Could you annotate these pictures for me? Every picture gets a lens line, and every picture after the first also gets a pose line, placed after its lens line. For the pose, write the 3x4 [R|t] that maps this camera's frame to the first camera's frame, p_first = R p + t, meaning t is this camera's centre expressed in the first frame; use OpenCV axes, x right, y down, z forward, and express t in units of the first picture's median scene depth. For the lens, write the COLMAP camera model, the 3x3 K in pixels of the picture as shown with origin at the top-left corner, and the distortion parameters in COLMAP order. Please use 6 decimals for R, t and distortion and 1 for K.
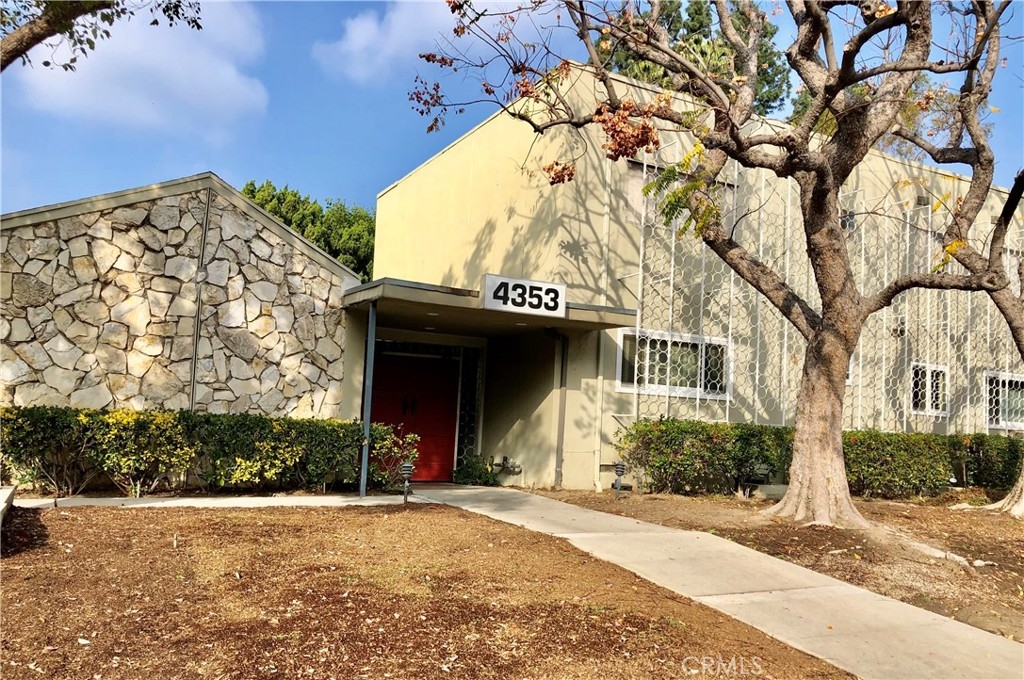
lens RADIAL K [[830.2, 0, 512.0], [0, 830.2, 340.0], [0, 0, 1]] dist [0.004691, -0.000663]
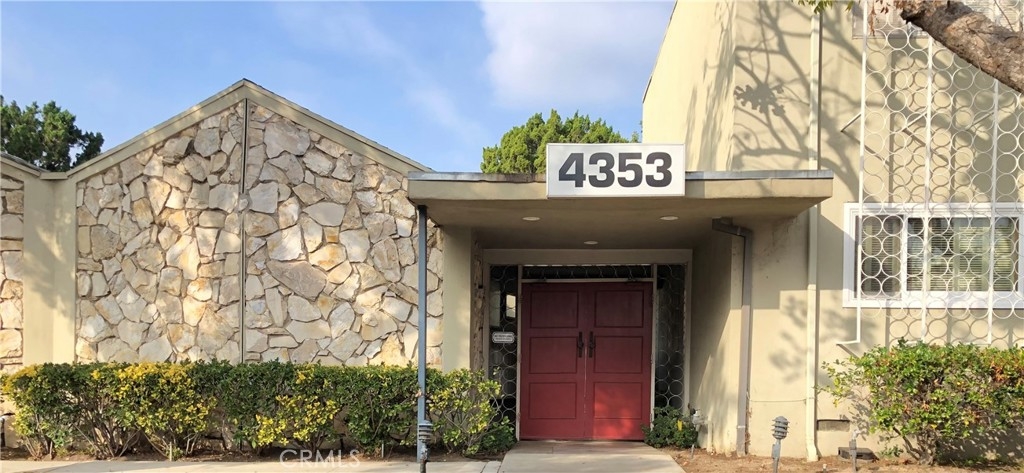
lens RADIAL K [[821.4, 0, 512.0], [0, 821.4, 346.5], [0, 0, 1]] dist [0.012213, -0.001061]
pose [[0.859473, -0.048526, -0.508873, 0.277180], [0.082795, 0.995554, 0.044904, 0.052030], [0.504432, -0.080726, 0.859670, 0.387316]]
